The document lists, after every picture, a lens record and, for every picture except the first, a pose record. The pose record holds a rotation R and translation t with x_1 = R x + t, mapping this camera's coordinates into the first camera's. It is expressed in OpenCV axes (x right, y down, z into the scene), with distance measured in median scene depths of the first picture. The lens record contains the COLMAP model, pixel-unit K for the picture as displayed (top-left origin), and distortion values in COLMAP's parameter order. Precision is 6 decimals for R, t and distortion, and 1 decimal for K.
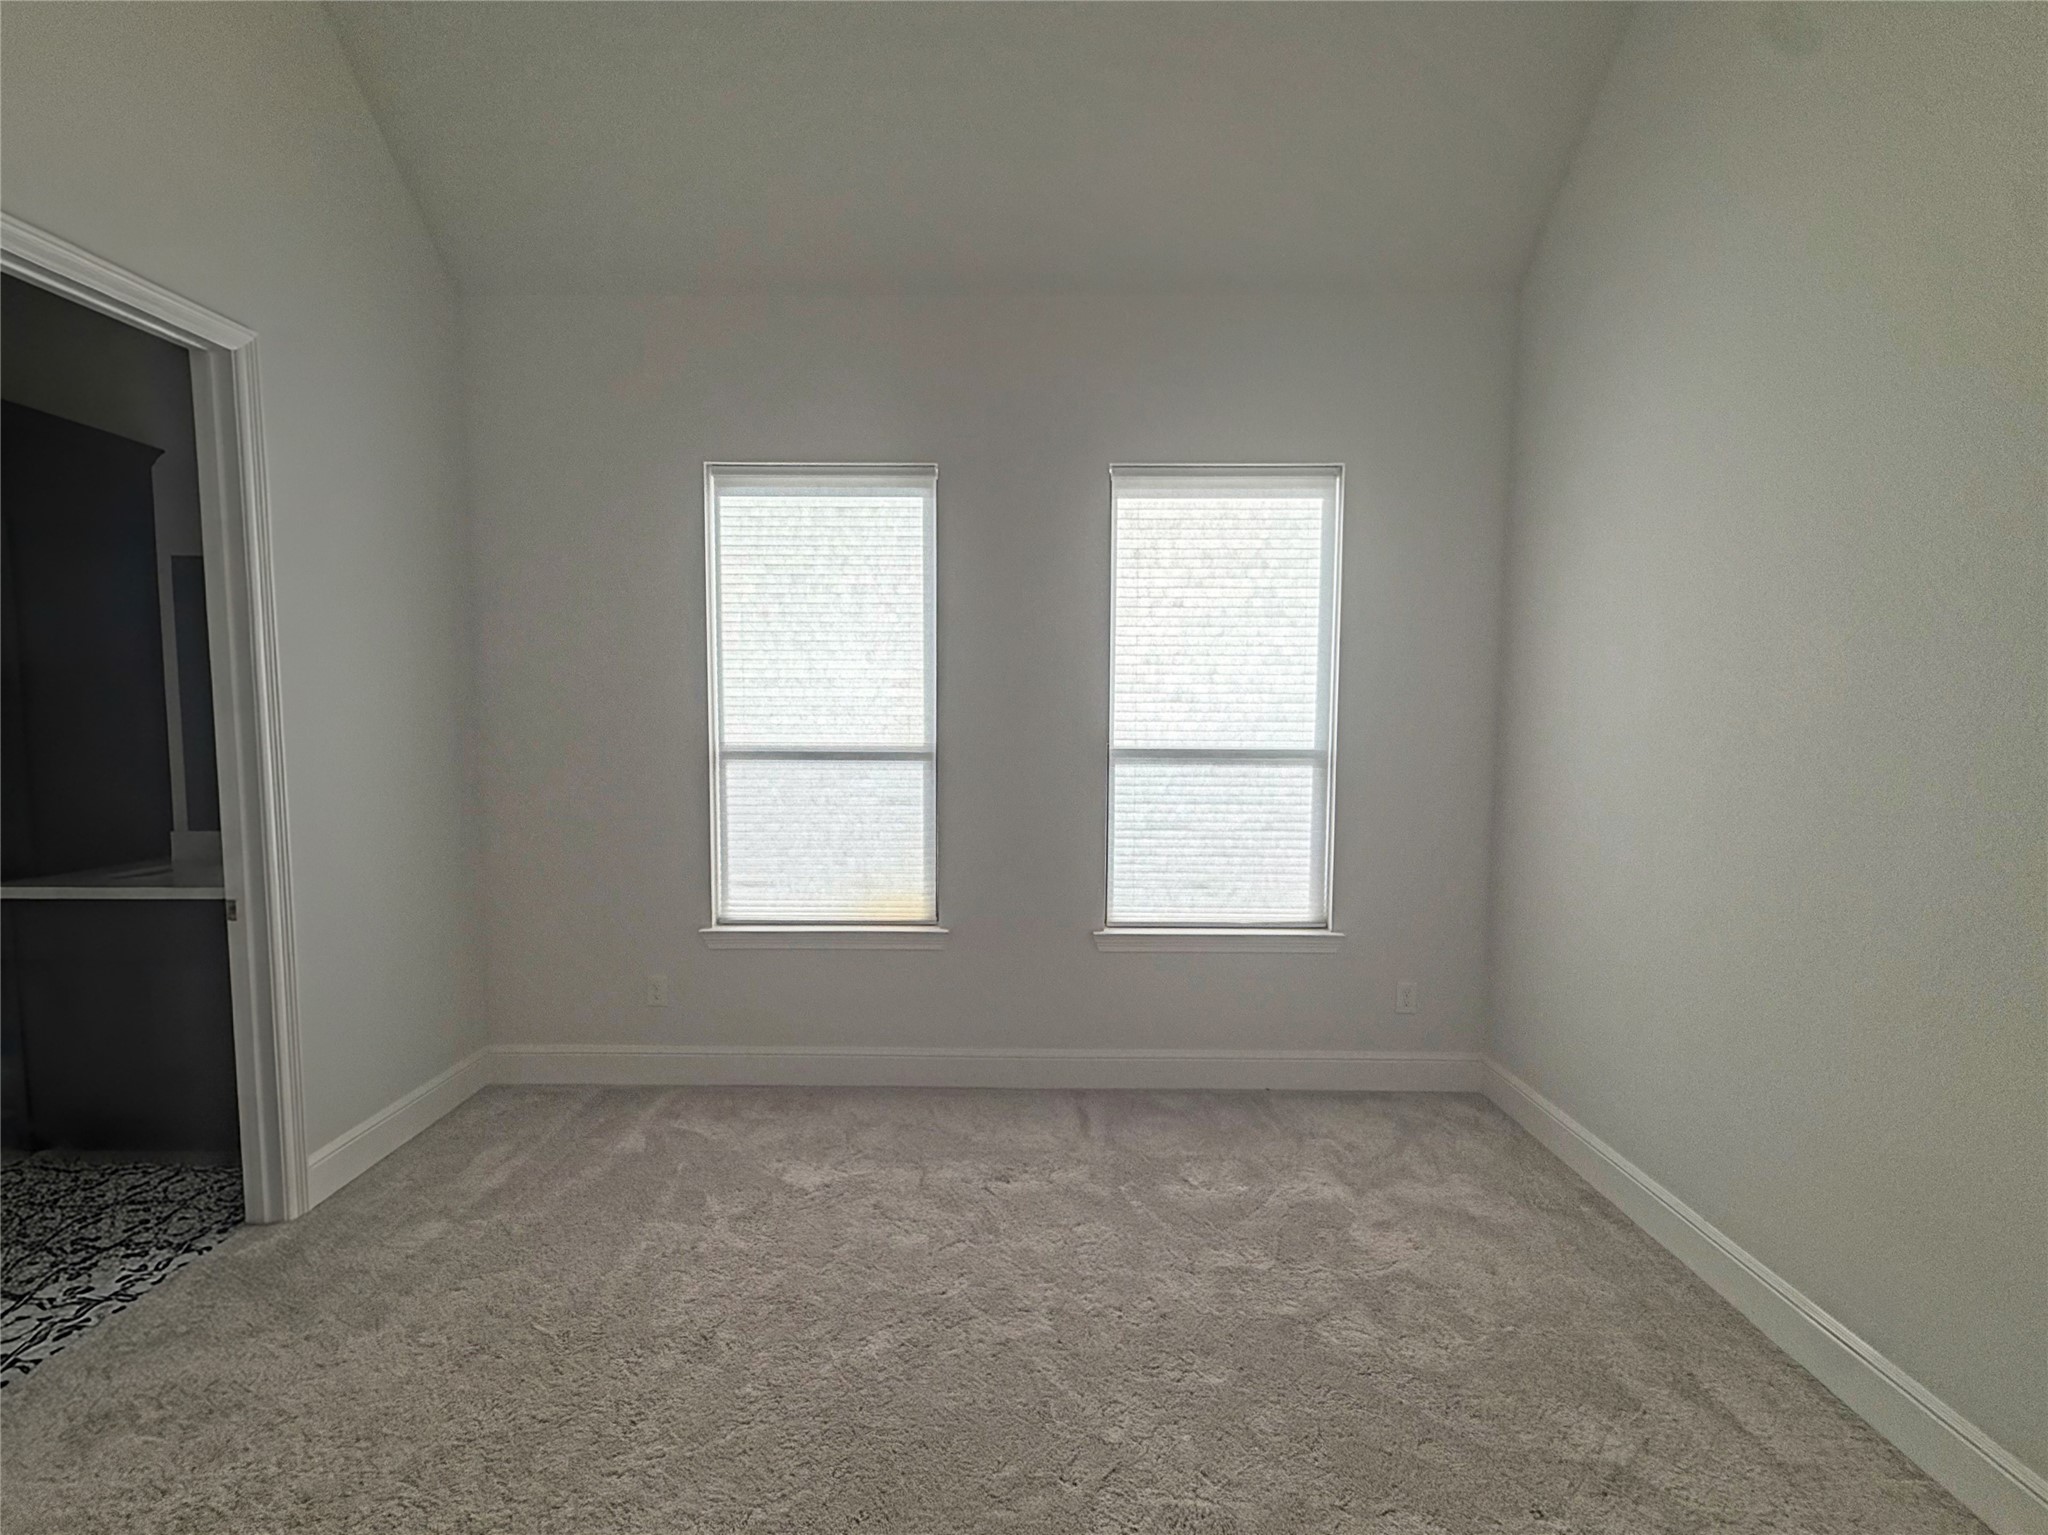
lens RADIAL K [[850.2, 0, 1017.4], [0, 850.2, 775.3], [0, 0, 1]] dist [-0.000969, 0.000226]
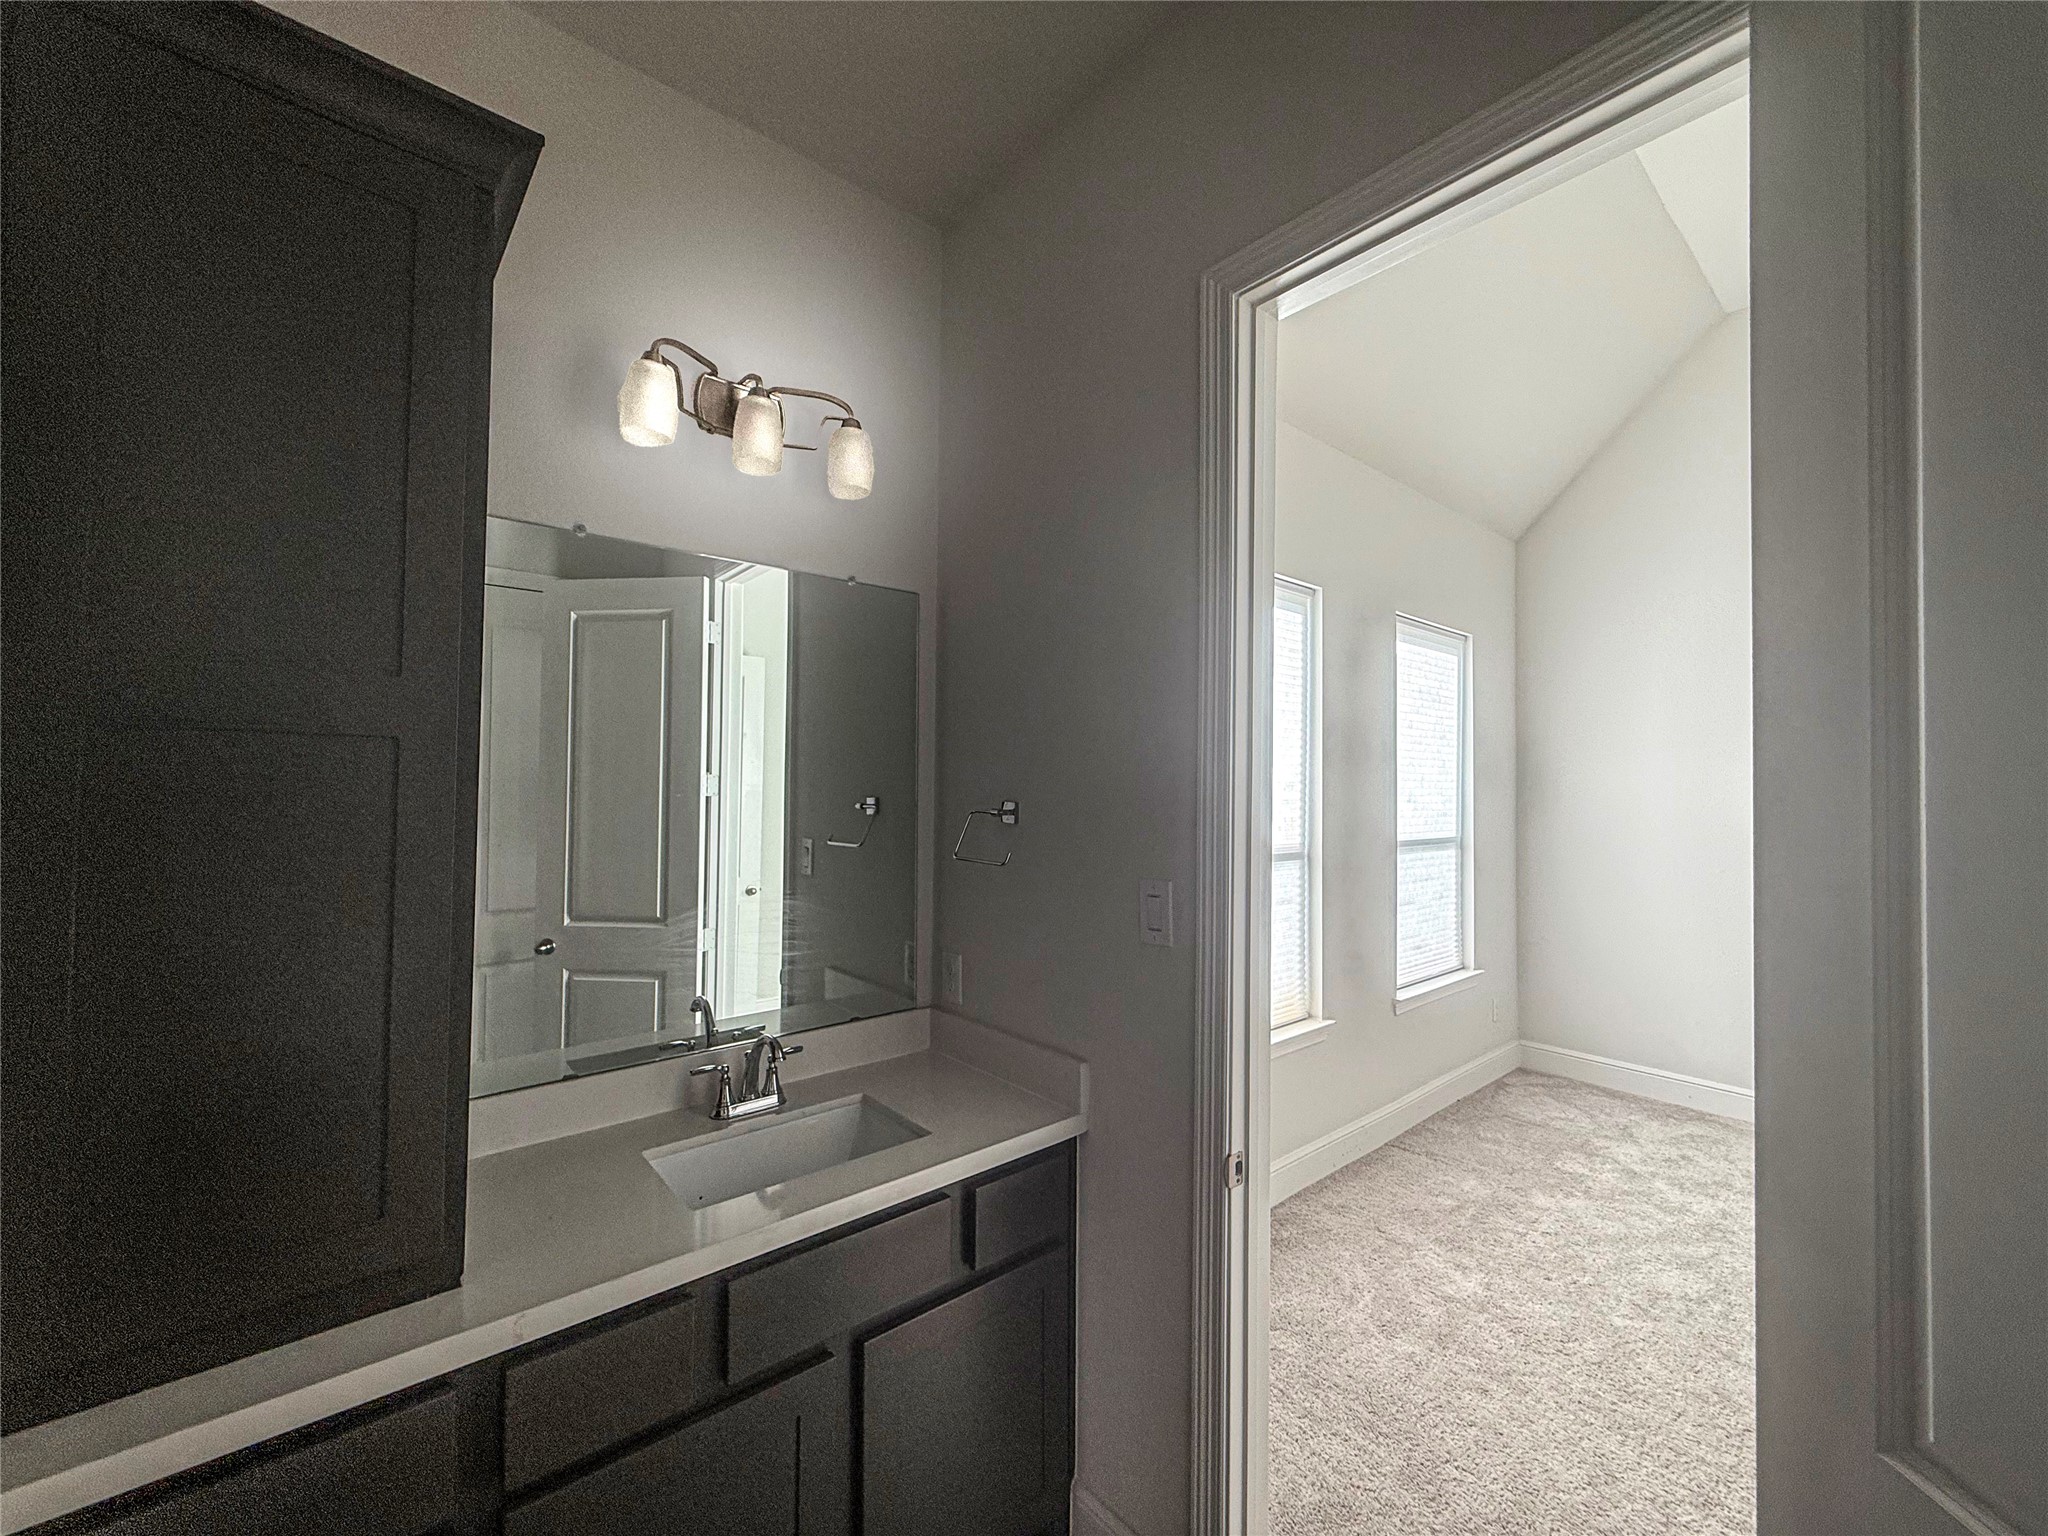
lens RADIAL K [[820.0, 0, 1015.2], [0, 820.0, 770.2], [0, 0, 1]] dist [0.000558, 0.000010]
pose [[0.754818, 0.017838, 0.655692, -1.055897], [0.039651, 0.996561, -0.072756, -0.069250], [-0.654735, 0.080916, 0.751515, 0.467923]]
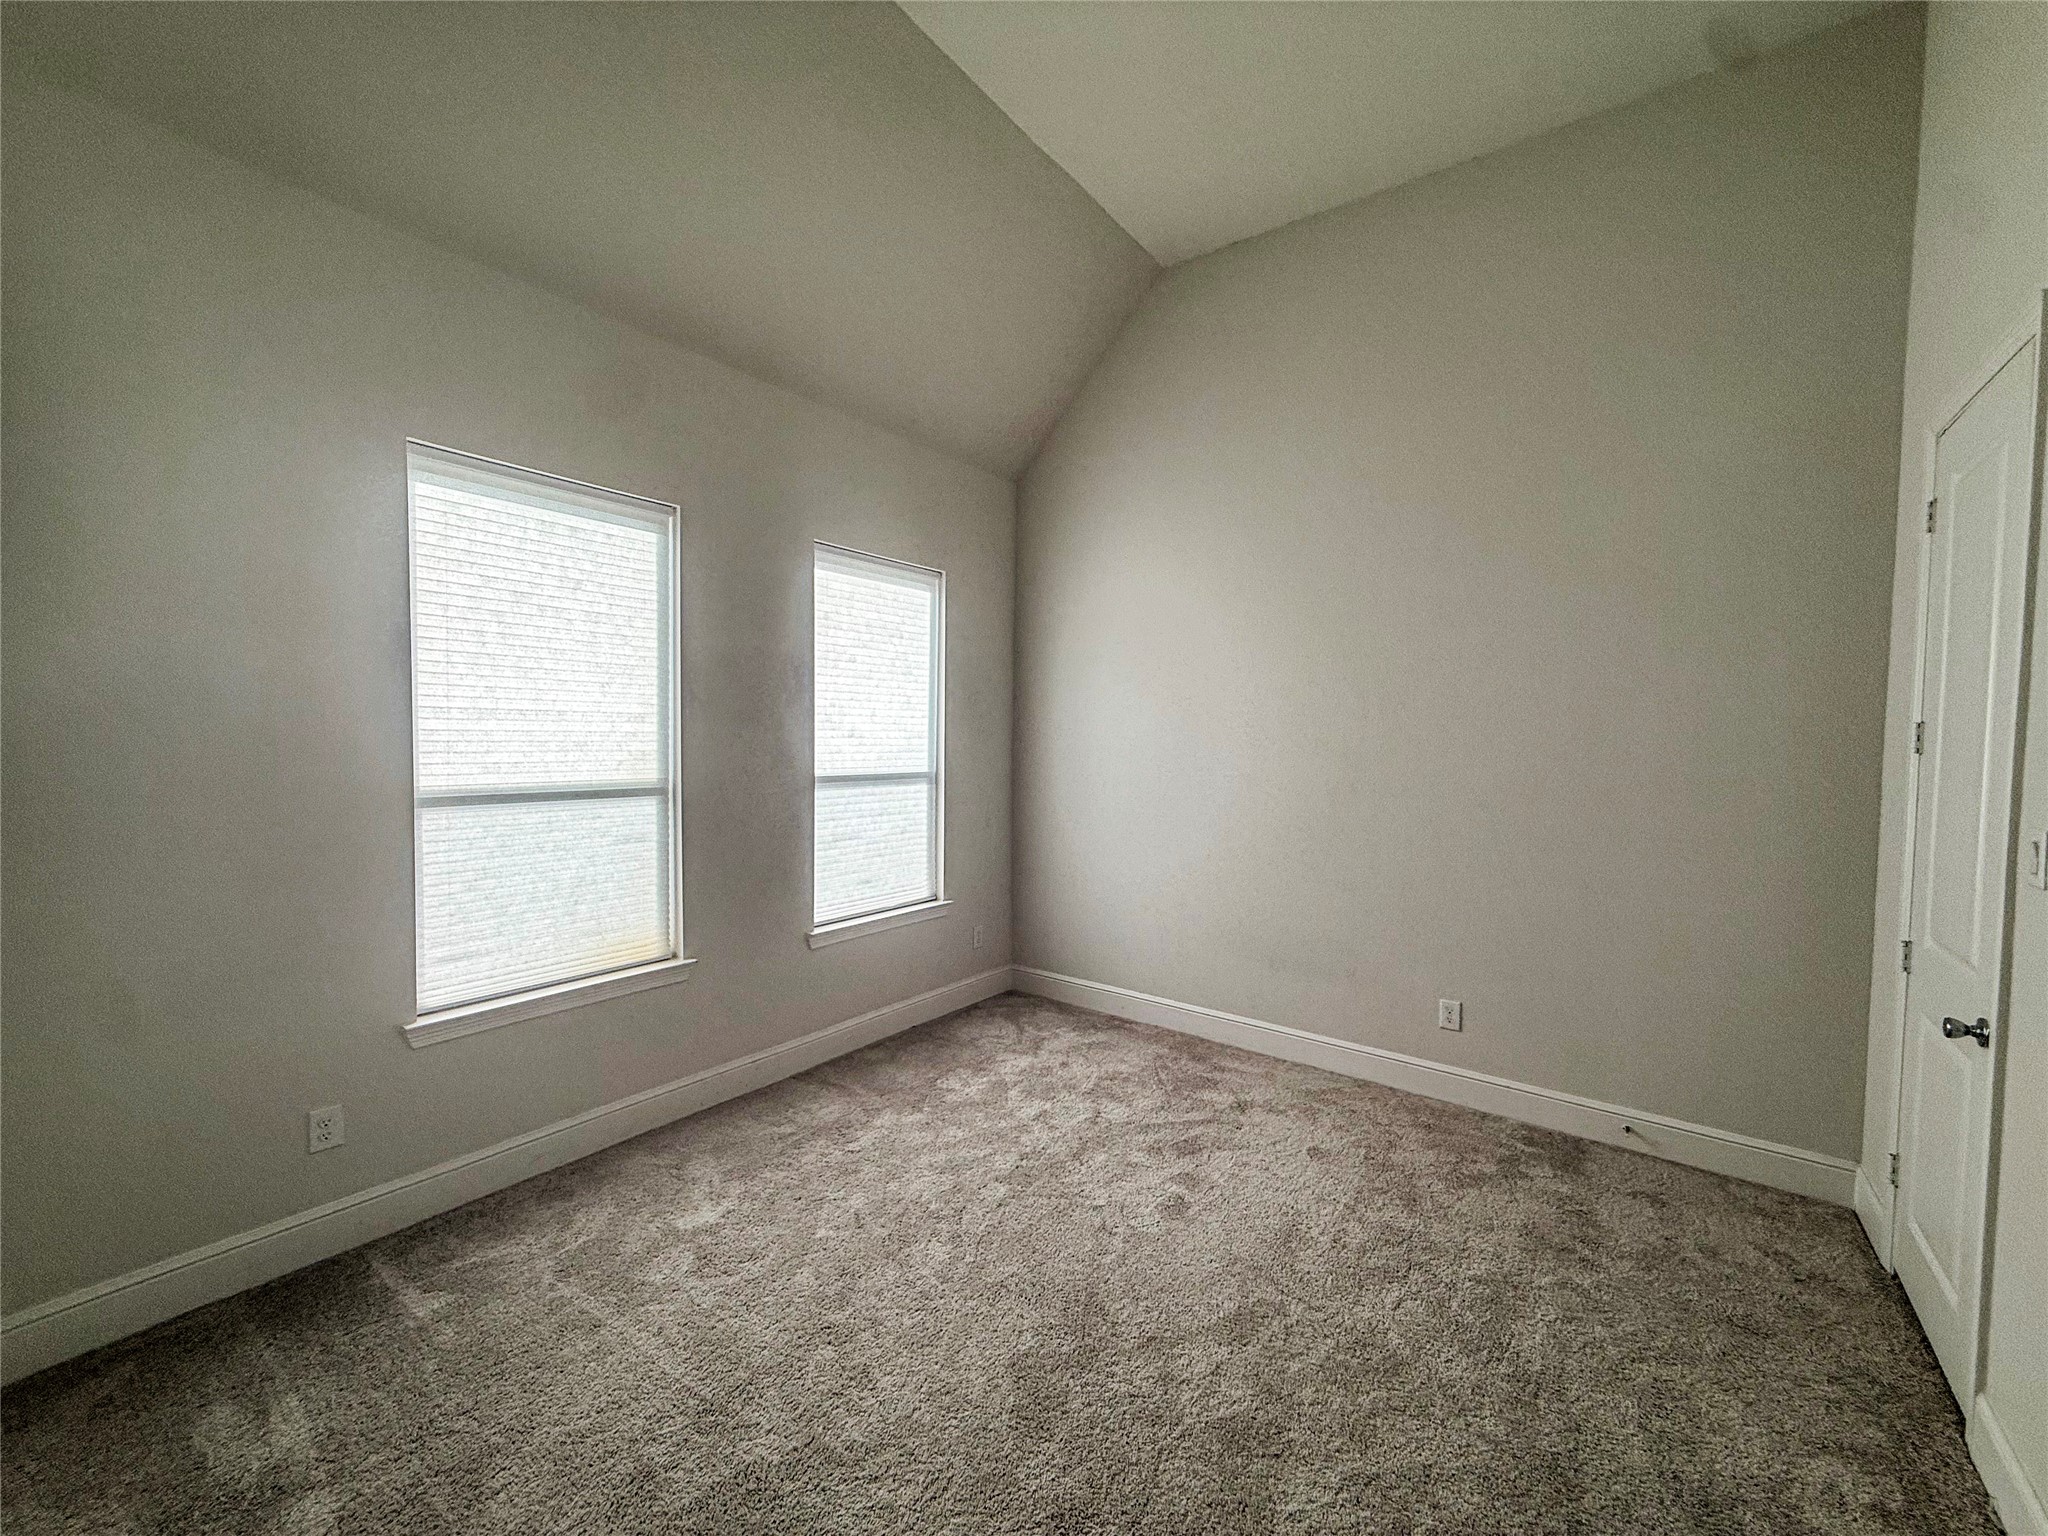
lens RADIAL K [[820.0, 0, 1015.2], [0, 820.0, 770.2], [0, 0, 1]] dist [0.000558, 0.000010]
pose [[0.593382, -0.030903, 0.804328, -0.644125], [0.046859, 0.998894, 0.003809, -0.031555], [-0.803556, 0.035430, 0.594174, 0.092074]]
